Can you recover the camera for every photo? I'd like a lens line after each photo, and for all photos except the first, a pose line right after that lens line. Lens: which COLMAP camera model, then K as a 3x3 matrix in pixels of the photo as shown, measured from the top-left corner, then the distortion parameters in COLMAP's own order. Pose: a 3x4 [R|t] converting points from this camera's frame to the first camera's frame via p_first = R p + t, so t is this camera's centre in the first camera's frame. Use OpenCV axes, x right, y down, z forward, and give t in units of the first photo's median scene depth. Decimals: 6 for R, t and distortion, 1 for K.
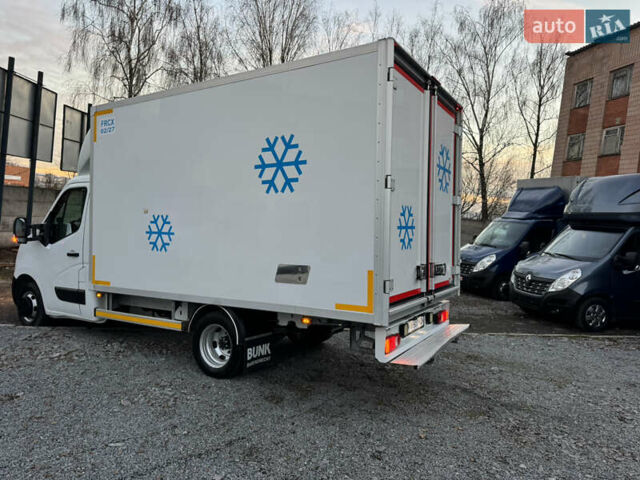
lens RADIAL K [[453.2, 0, 320.3], [0, 453.2, 233.9], [0, 0, 1]] dist [0.042337, -0.053131]
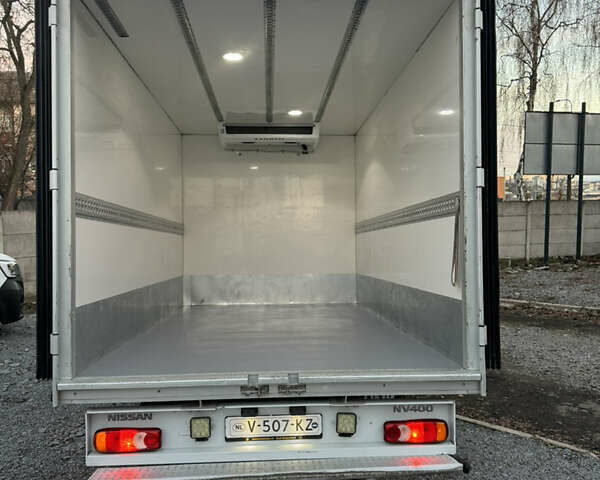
lens RADIAL K [[561.6, 0, 299.9], [0, 561.6, 240.6], [0, 0, 1]] dist [0.005581, -0.006137]
pose [[0.561838, -0.030497, -0.826685, 0.559852], [0.016030, 0.999534, -0.025979, -0.001097], [0.827092, 0.001344, 0.562065, 0.473712]]
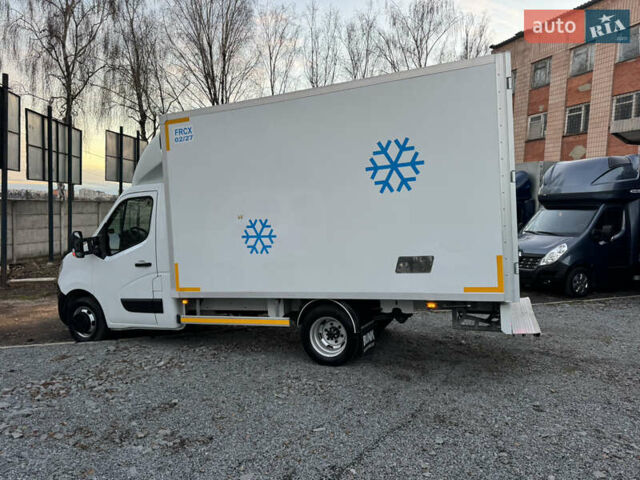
lens RADIAL K [[450.9, 0, 319.0], [0, 450.9, 240.0], [0, 0, 1]] dist [0.045329, -0.048239]
pose [[0.985436, -0.071238, 0.154404, -0.292234], [0.066816, 0.997198, 0.033646, -0.015151], [-0.156368, -0.022840, 0.987435, -0.034443]]
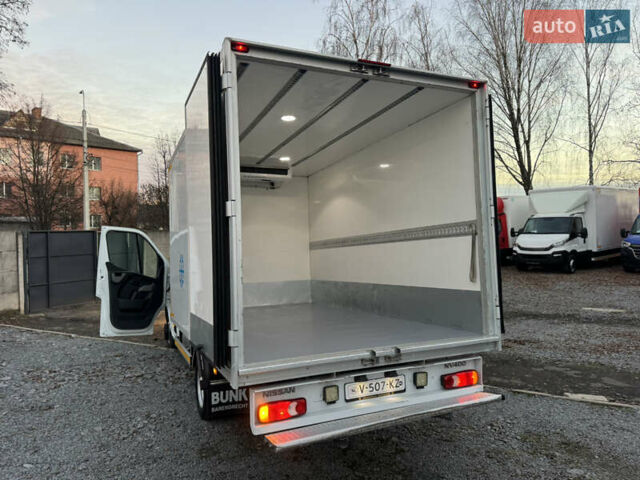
lens RADIAL K [[455.8, 0, 312.3], [0, 455.8, 231.9], [0, 0, 1]] dist [0.001502, -0.003410]
pose [[0.811166, -0.074796, -0.580013, 0.415892], [0.042290, 0.996693, -0.069385, -0.005651], [0.583285, 0.031754, 0.811647, 0.235941]]
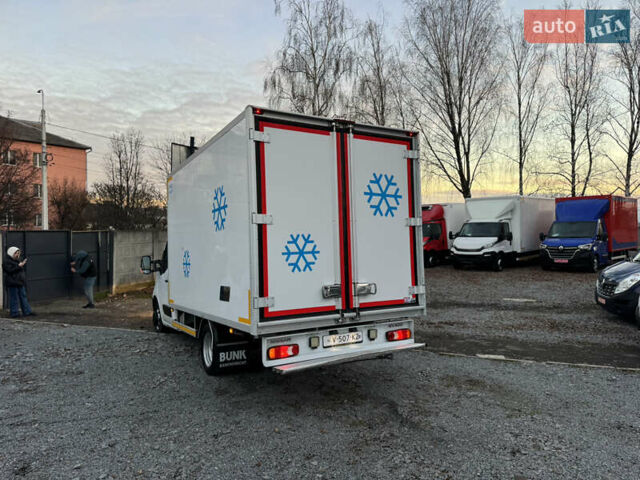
lens RADIAL K [[453.2, 0, 320.3], [0, 453.2, 233.9], [0, 0, 1]] dist [0.042337, -0.053131]
pose [[0.876257, -0.066850, -0.477185, 0.507642], [0.041570, 0.997125, -0.063355, 0.008530], [0.480048, 0.035679, 0.876516, -0.000302]]
